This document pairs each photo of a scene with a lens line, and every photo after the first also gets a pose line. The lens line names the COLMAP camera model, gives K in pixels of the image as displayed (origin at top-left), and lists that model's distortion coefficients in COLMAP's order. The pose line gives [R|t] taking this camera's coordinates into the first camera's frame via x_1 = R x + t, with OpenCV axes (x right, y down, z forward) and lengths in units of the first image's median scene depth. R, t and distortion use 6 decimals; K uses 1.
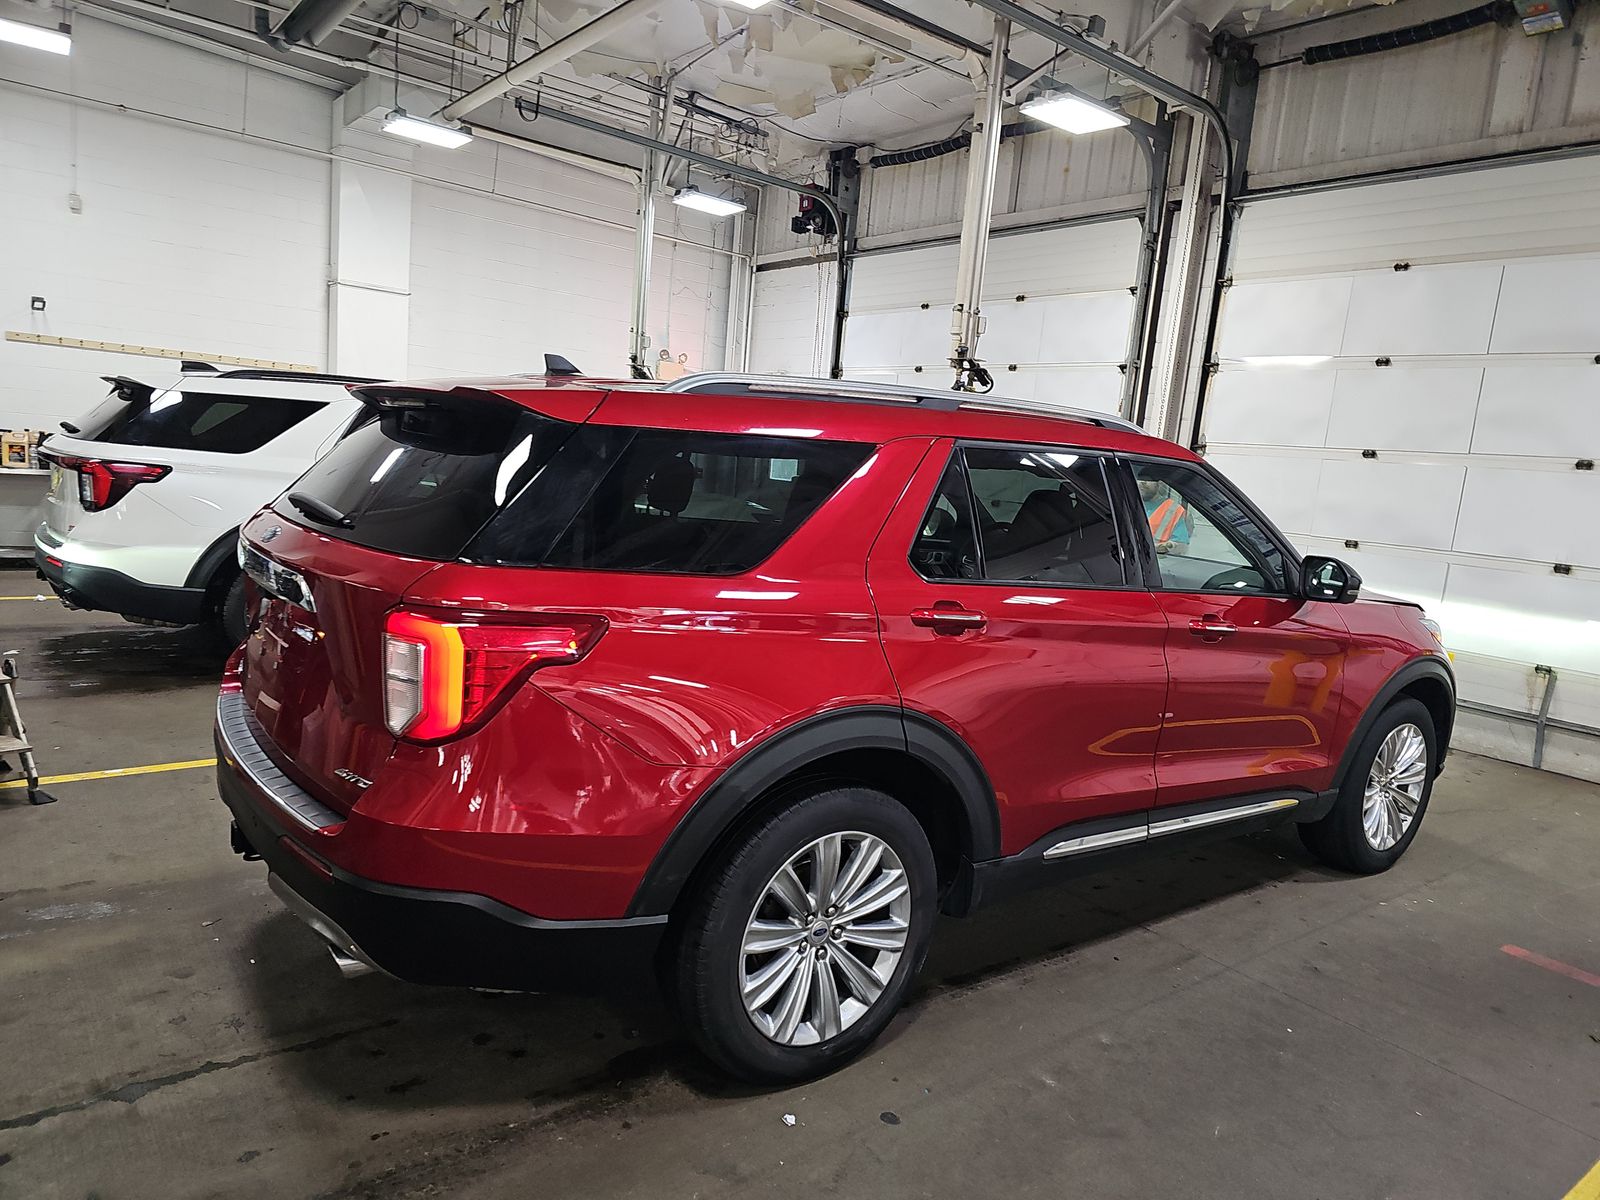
lens RADIAL K [[1055.8, 0, 807.6], [0, 1055.8, 616.9], [0, 0, 1]] dist [0.045741, -0.042369]
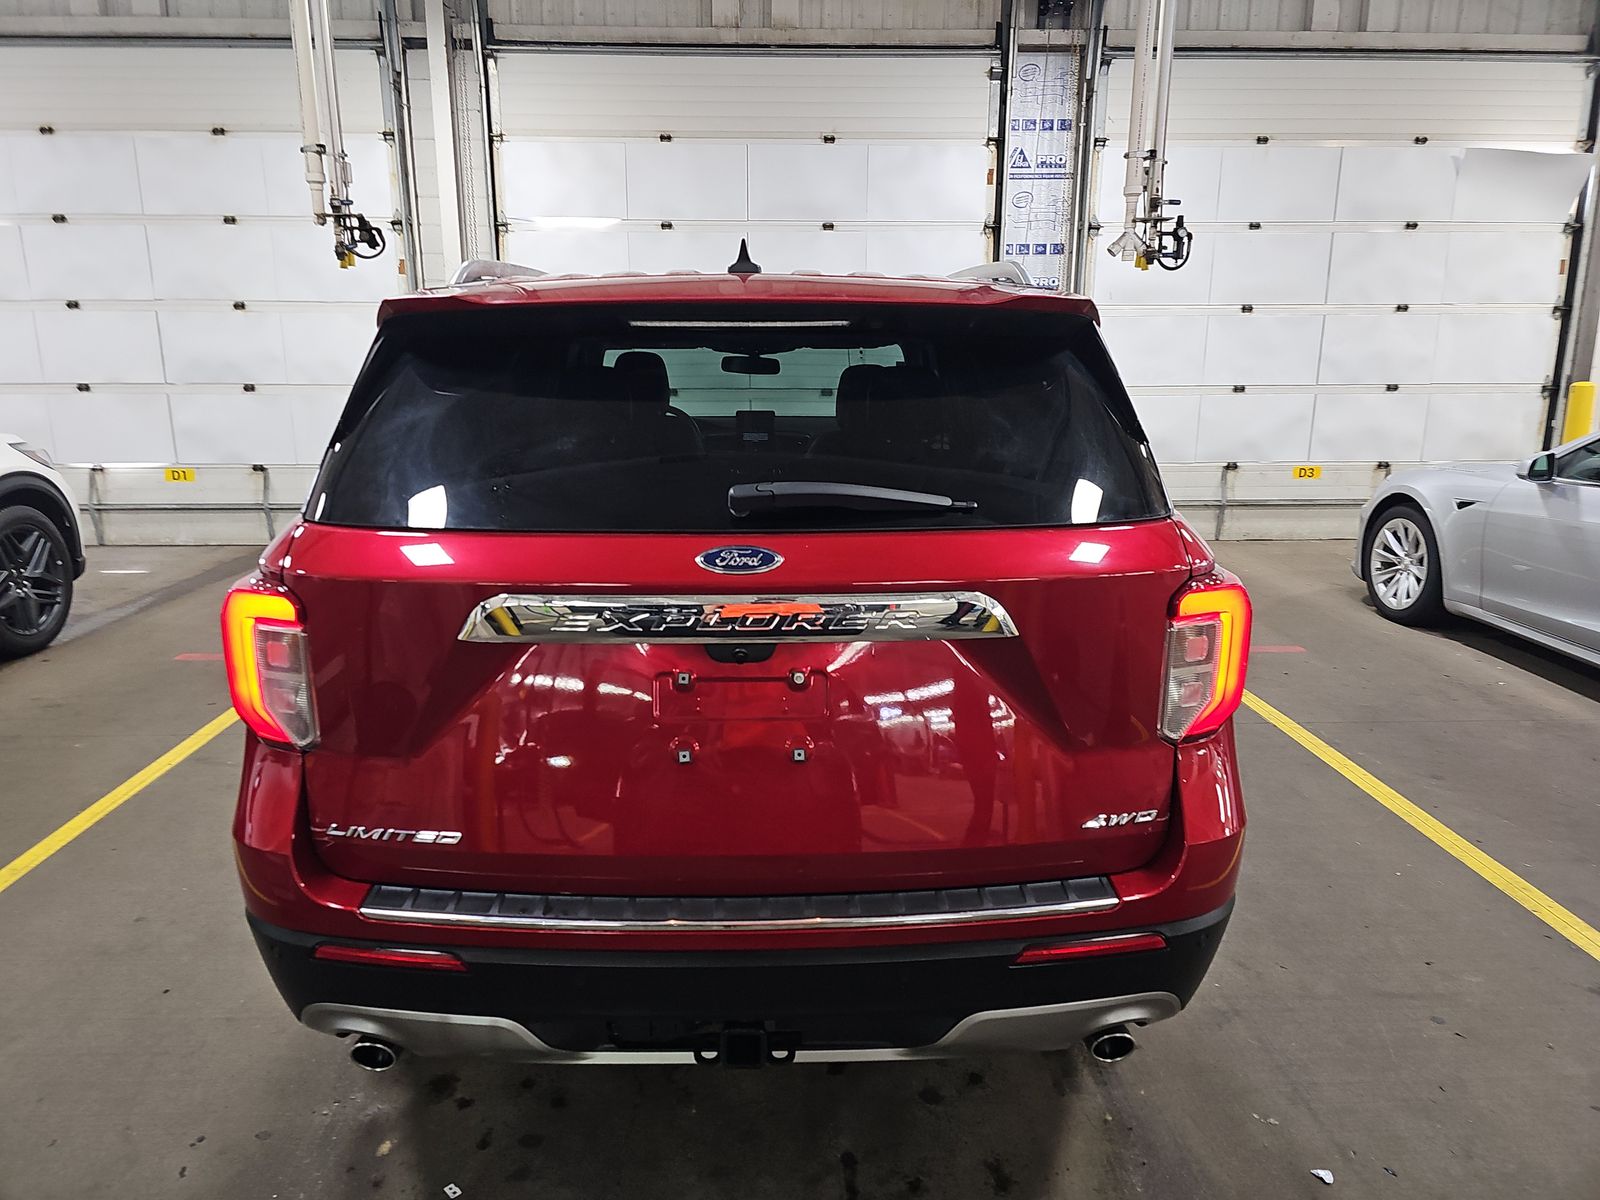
lens RADIAL K [[1047.4, 0, 790.9], [0, 1047.4, 593.4], [0, 0, 1]] dist [0.052117, -0.045462]
pose [[0.579033, -0.263010, 0.771716, -0.375093], [0.172140, 0.964638, 0.199601, -0.067798], [-0.796924, 0.017268, 0.603832, 0.243660]]
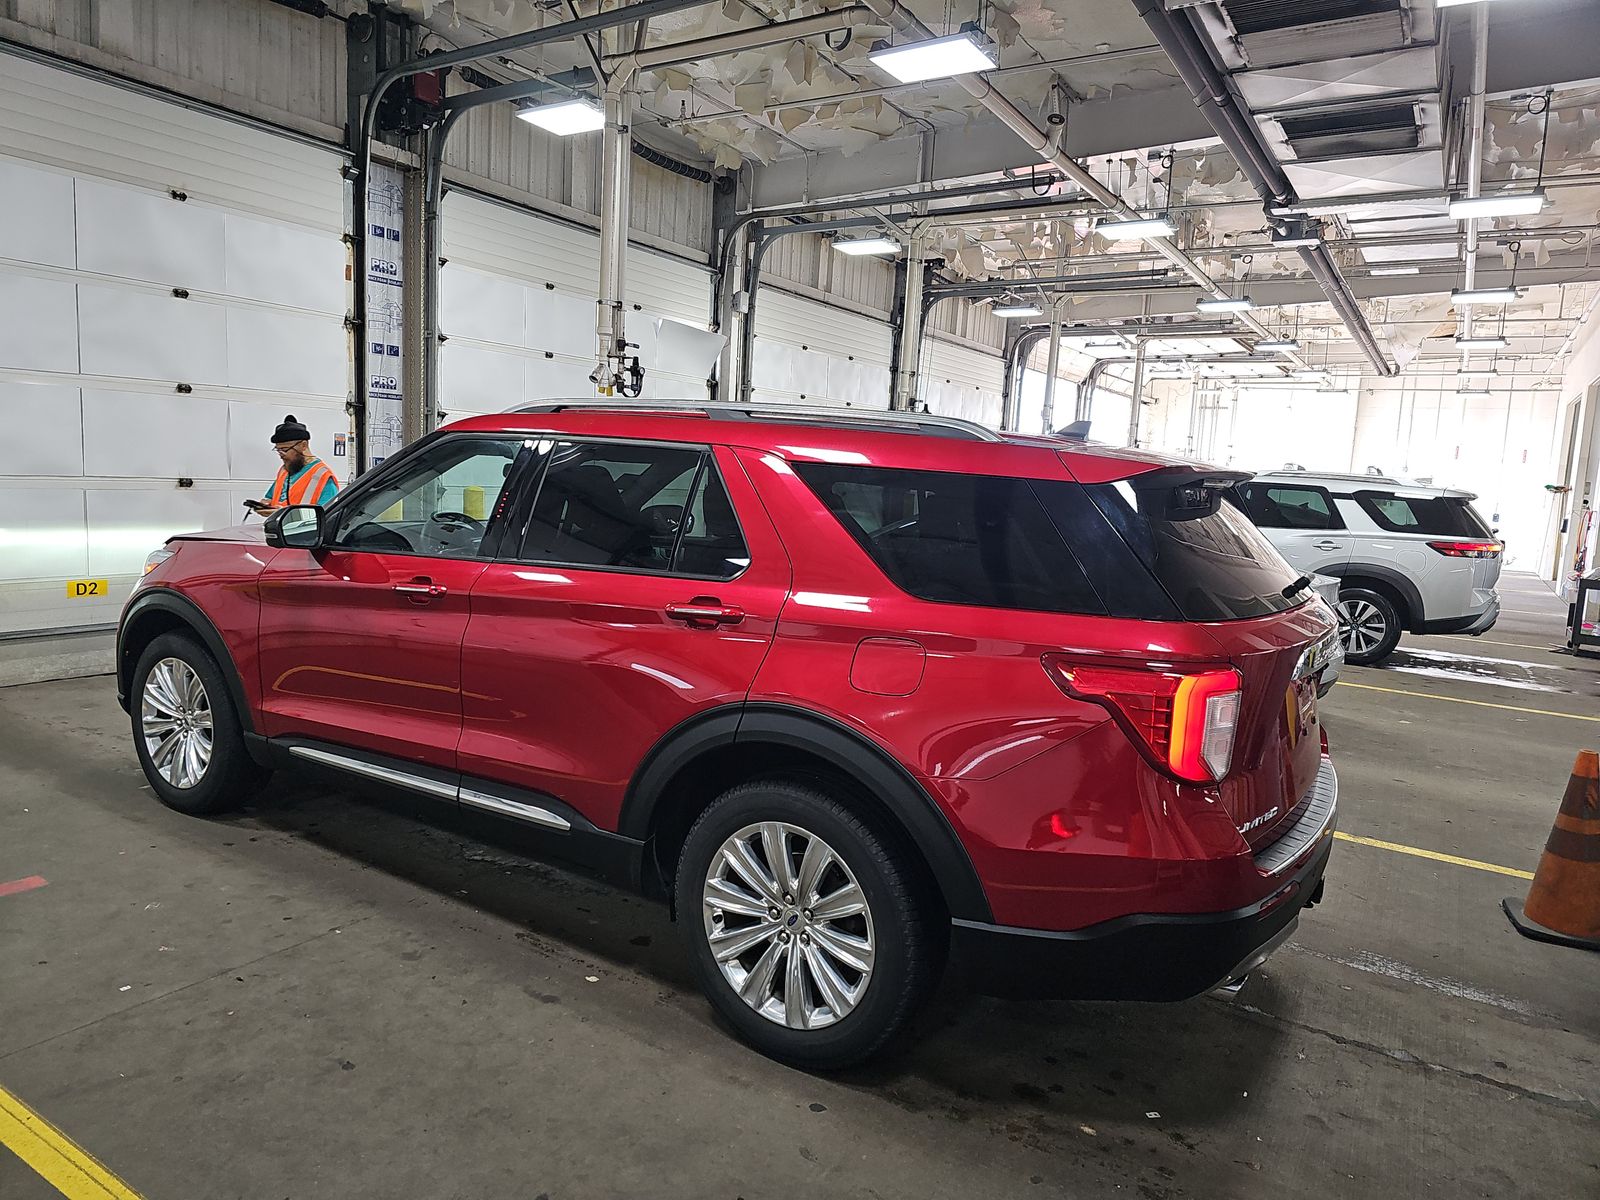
lens RADIAL K [[1047.4, 0, 790.9], [0, 1047.4, 593.4], [0, 0, 1]] dist [0.052117, -0.045462]
pose [[-0.340106, -0.215416, 0.915382, -0.527075], [0.060259, 0.966417, 0.249815, -0.165522], [-0.938454, 0.140124, -0.315704, 0.741969]]
